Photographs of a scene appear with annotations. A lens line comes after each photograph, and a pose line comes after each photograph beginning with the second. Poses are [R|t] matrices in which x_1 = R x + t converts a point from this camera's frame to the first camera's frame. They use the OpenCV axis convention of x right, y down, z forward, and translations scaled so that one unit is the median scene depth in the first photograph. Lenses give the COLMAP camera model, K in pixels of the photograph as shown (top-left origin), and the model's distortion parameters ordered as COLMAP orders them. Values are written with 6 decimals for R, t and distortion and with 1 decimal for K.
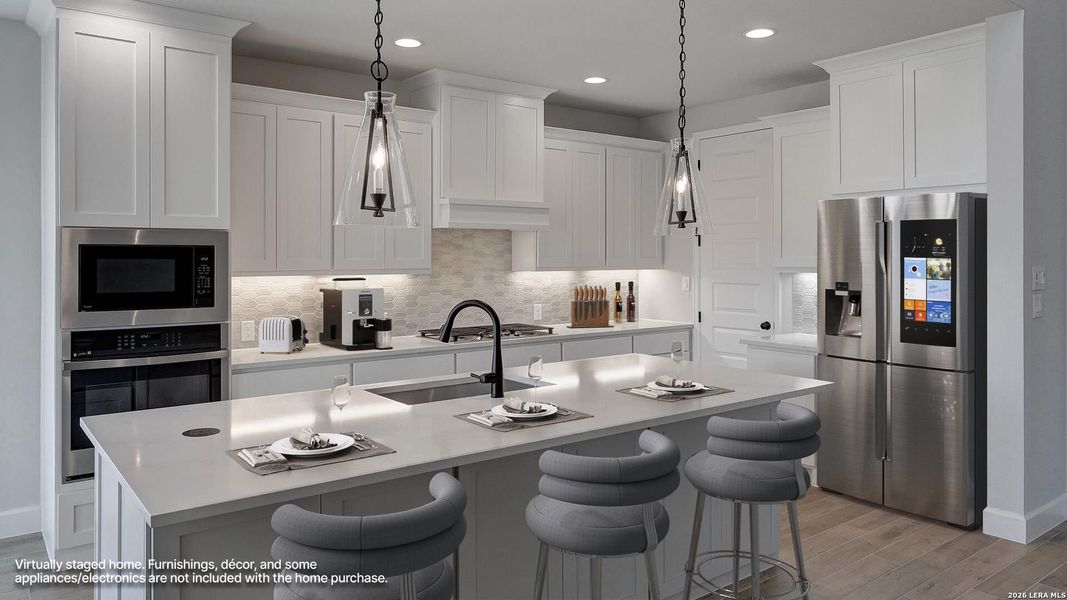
lens RADIAL K [[735.9, 0, 544.9], [0, 735.9, 258.2], [0, 0, 1]] dist [-0.003165, -0.001200]
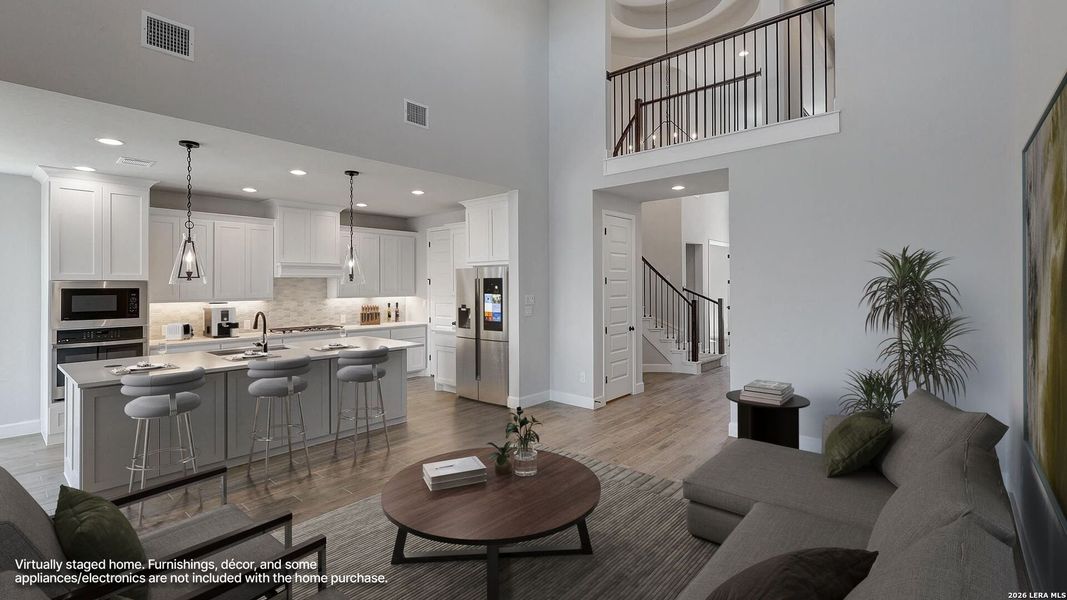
lens RADIAL K [[481.4, 0, 535.2], [0, 481.4, 284.5], [0, 0, 1]] dist [0.002178, -0.000204]
pose [[0.982612, -0.004877, 0.185609, 0.379233], [0.005648, 0.999977, -0.003627, -0.015966], [-0.185587, 0.004612, 0.982617, -0.521956]]
